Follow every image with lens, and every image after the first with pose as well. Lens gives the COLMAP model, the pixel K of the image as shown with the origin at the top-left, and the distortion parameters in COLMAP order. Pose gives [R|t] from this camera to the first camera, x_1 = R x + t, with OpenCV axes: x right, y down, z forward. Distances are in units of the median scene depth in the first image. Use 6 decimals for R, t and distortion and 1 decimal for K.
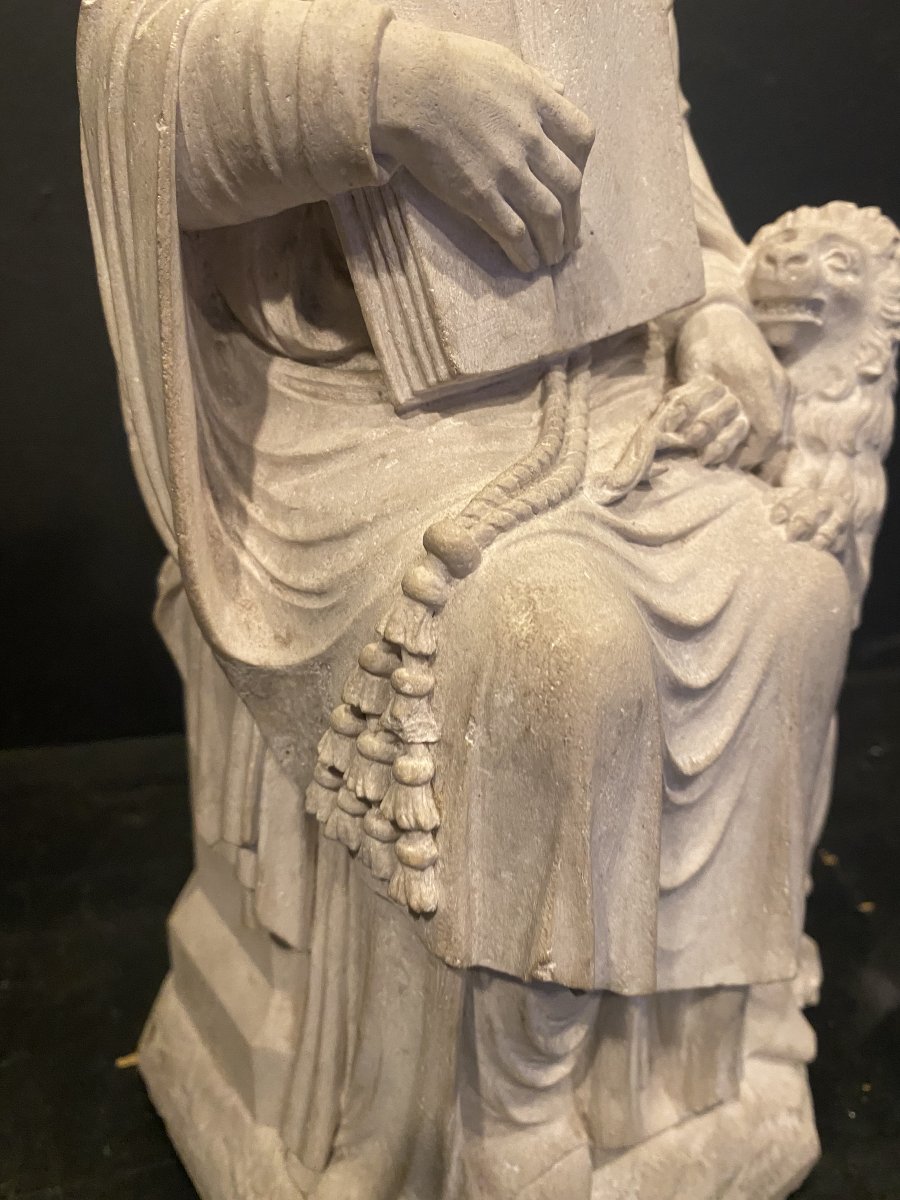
lens RADIAL K [[922.7, 0, 447.9], [0, 922.7, 575.5], [0, 0, 1]] dist [0.005246, -0.005457]
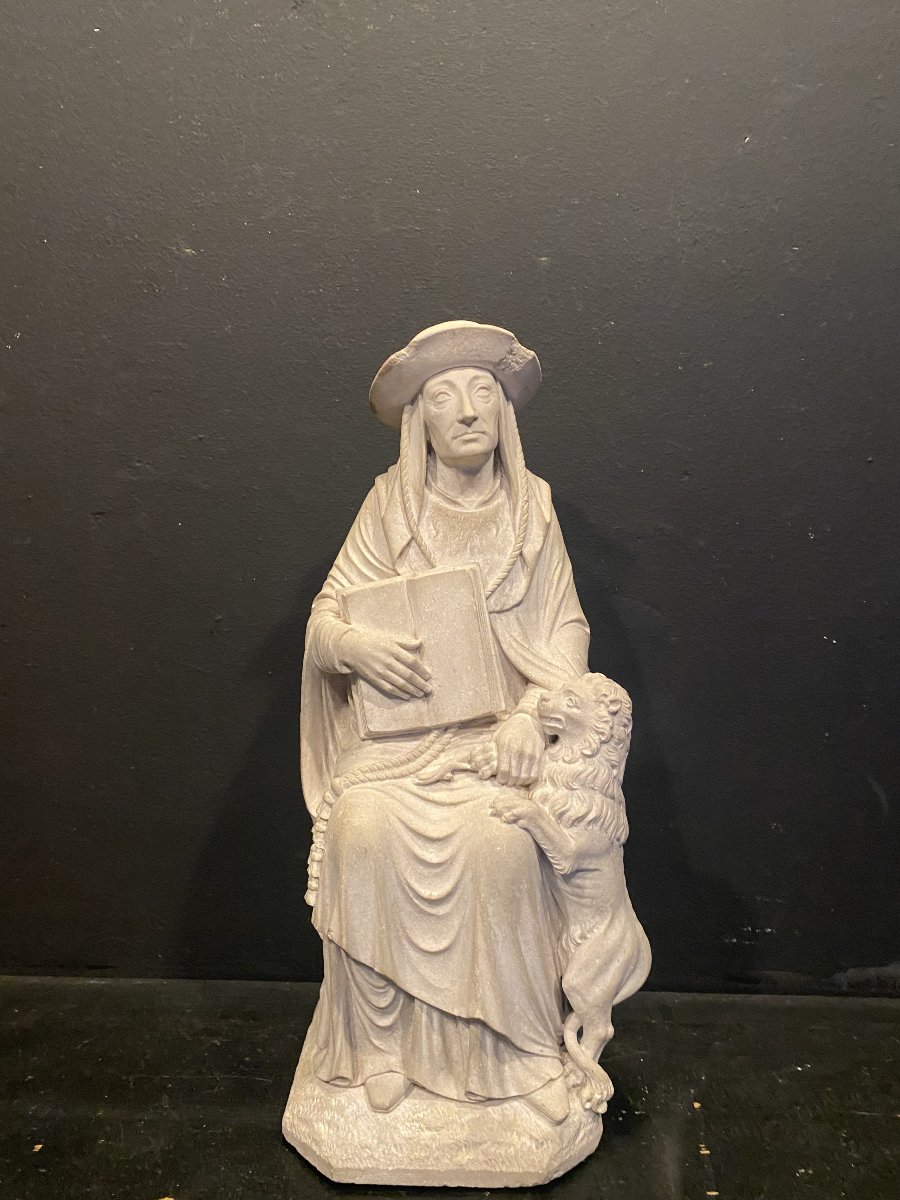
lens RADIAL K [[922.7, 0, 460.2], [0, 922.7, 589.6], [0, 0, 1]] dist [0.005246, -0.005457]
pose [[0.796872, 0.058086, -0.601349, 1.735015], [-0.212057, 0.958929, -0.188380, -0.132200], [0.565709, 0.277635, 0.776461, -1.121080]]
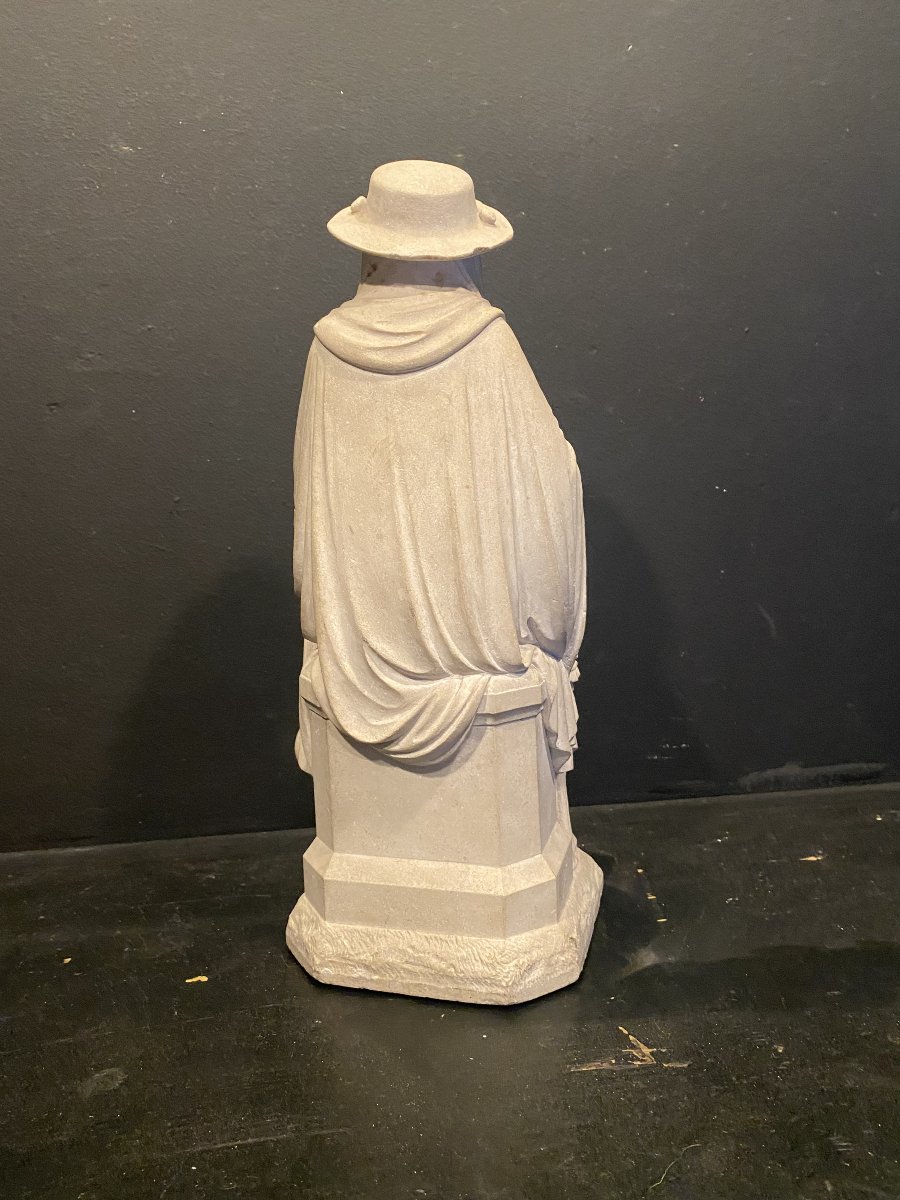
lens RADIAL K [[922.7, 0, 464.9], [0, 922.7, 588.2], [0, 0, 1]] dist [0.005246, -0.005457]
pose [[0.874107, 0.018859, -0.485368, 1.750969], [-0.123569, 0.975004, -0.184655, 0.387064], [0.469753, 0.221385, 0.854588, -1.452748]]
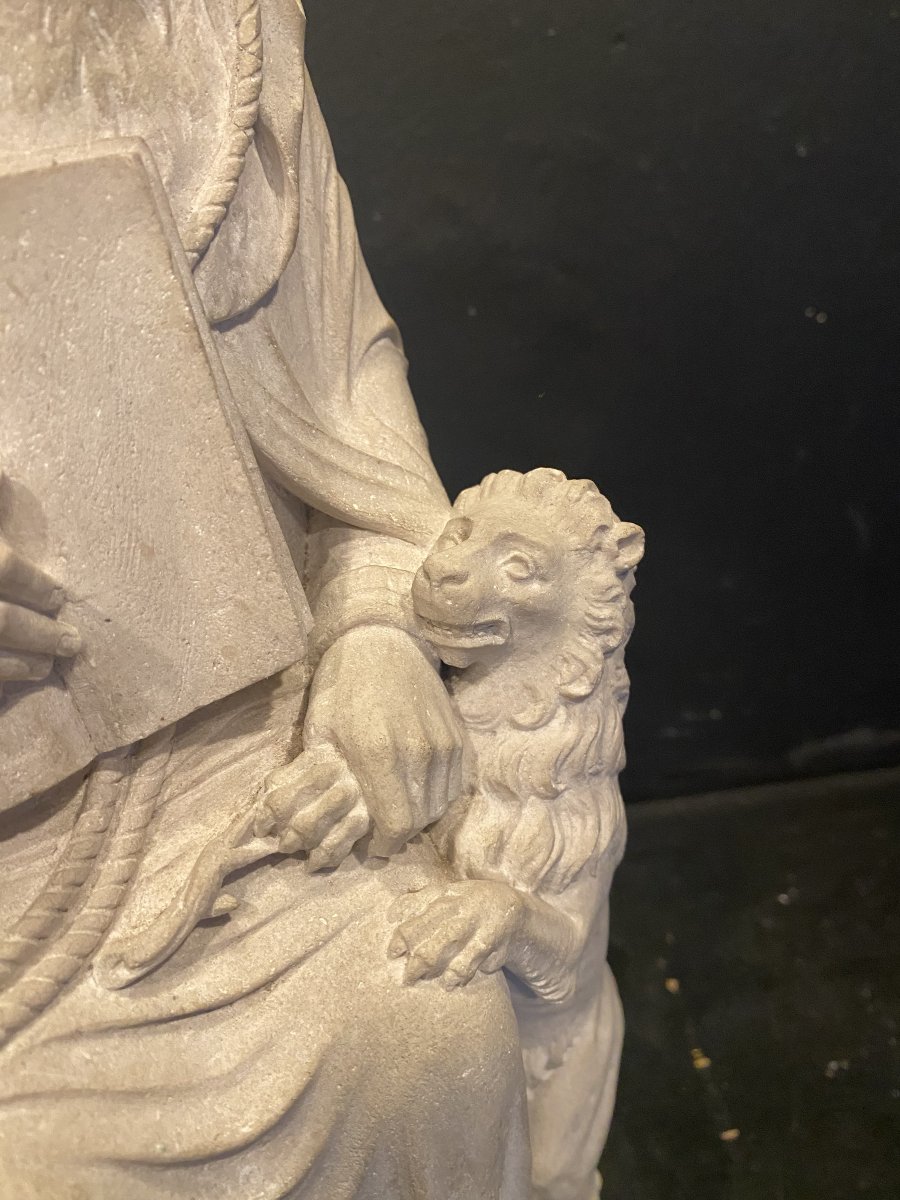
lens RADIAL K [[922.7, 0, 461.6], [0, 922.7, 582.8], [0, 0, 1]] dist [0.005246, -0.005457]
pose [[0.999573, -0.021324, -0.019976, 0.431747], [0.021982, 0.999203, 0.033322, -0.393078], [0.019249, -0.033746, 0.999245, 0.233275]]
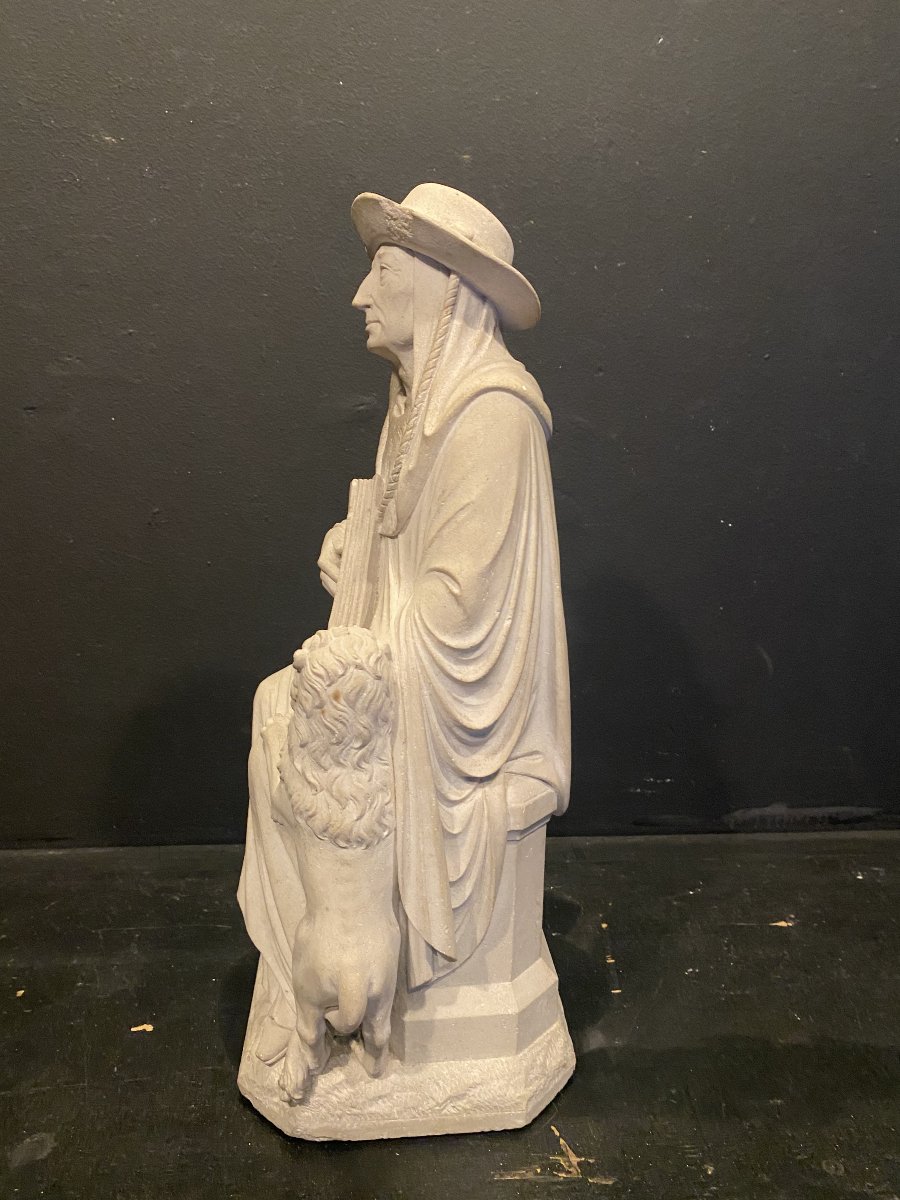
lens RADIAL K [[922.7, 0, 466.1], [0, 922.7, 584.0], [0, 0, 1]] dist [0.005246, -0.005457]
pose [[0.851488, 0.112516, -0.512161, 1.830933], [-0.184538, 0.978526, -0.091831, -0.103389], [0.490830, 0.172706, 0.853966, -1.336824]]
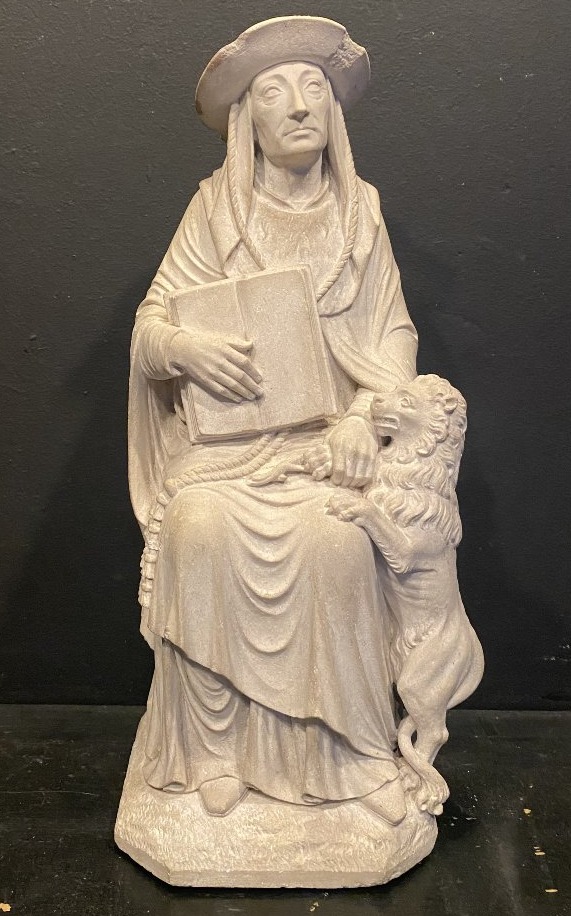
lens RADIAL K [[921.4, 0, 252.6], [0, 921.4, 377.4], [0, 0, 1]] dist [0.009064, 0.000000]
pose [[0.808182, 0.063029, -0.585550, 1.594858], [-0.202665, 0.963297, -0.176030, 0.082598], [0.552964, 0.260935, 0.791293, -1.119504]]
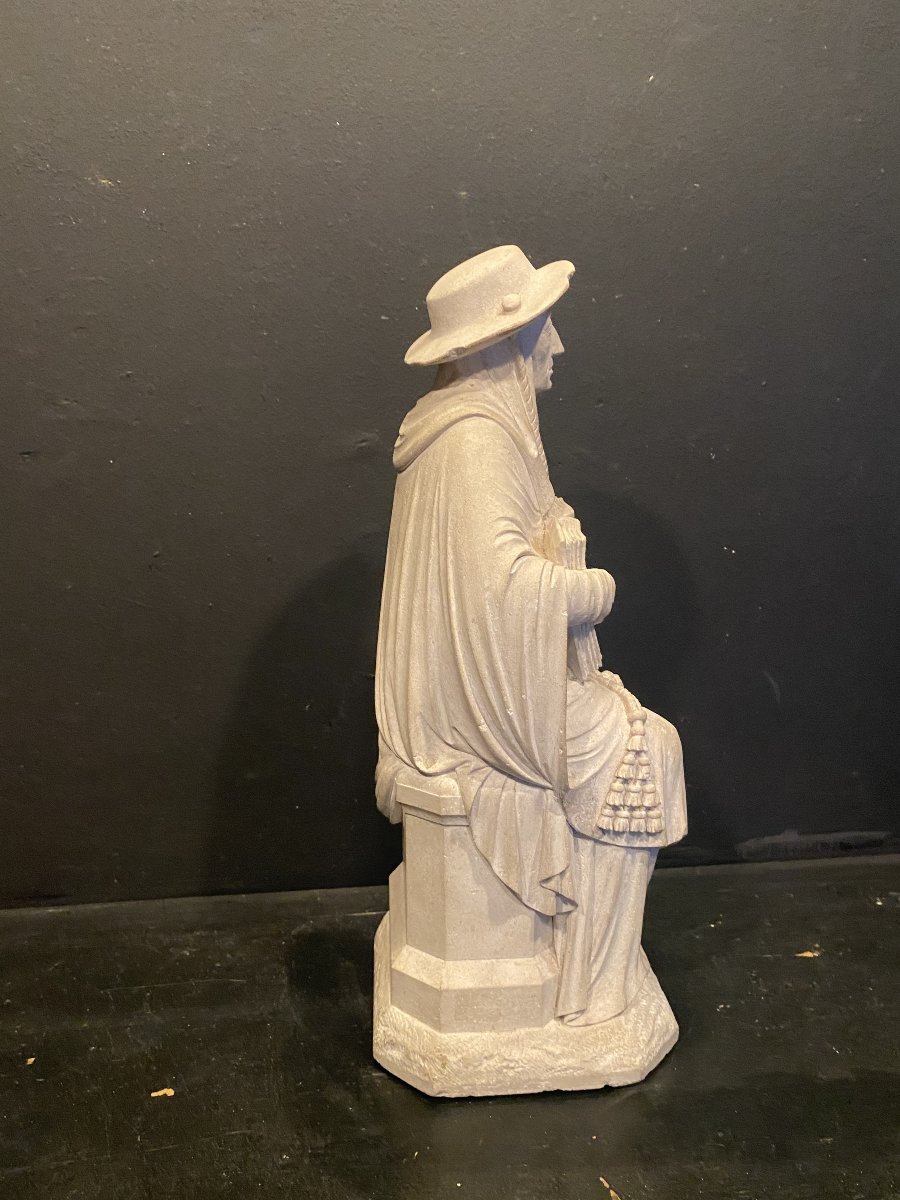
lens RADIAL K [[922.7, 0, 458.3], [0, 922.7, 584.4], [0, 0, 1]] dist [0.005246, -0.005457]
pose [[0.869111, 0.067856, -0.489940, 1.674459], [-0.152140, 0.979197, -0.134265, -0.077126], [0.470637, 0.191231, 0.861354, -1.380626]]
